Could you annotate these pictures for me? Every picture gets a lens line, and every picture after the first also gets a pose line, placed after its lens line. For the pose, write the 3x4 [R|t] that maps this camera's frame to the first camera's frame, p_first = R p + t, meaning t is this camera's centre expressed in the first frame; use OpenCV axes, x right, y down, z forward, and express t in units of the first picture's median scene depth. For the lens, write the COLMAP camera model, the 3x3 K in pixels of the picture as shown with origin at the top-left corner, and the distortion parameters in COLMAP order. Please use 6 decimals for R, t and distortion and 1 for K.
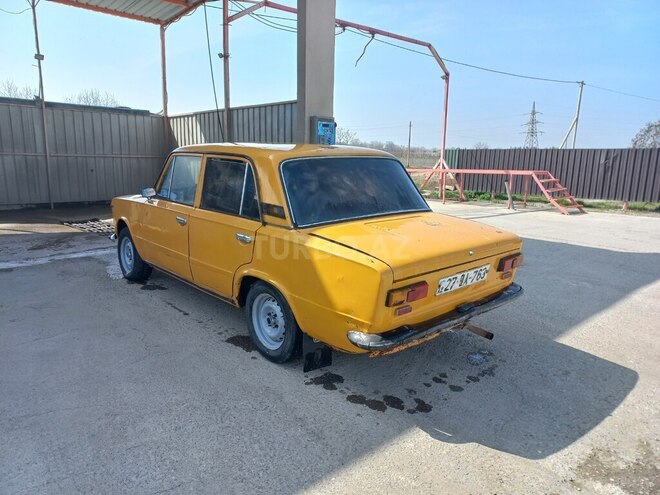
lens RADIAL K [[440.1, 0, 333.8], [0, 440.1, 252.2], [0, 0, 1]] dist [0.044984, -0.015164]
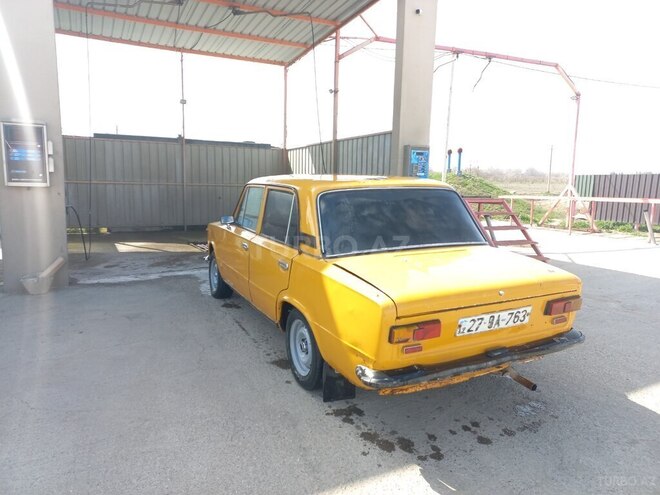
lens RADIAL K [[440.1, 0, 346.4], [0, 440.1, 258.7], [0, 0, 1]] dist [0.044984, -0.015164]
pose [[0.966935, 0.040105, -0.251851, 0.171580], [-0.051181, 0.997982, -0.037580, -0.013160], [0.249835, 0.049227, 0.967036, 0.021787]]
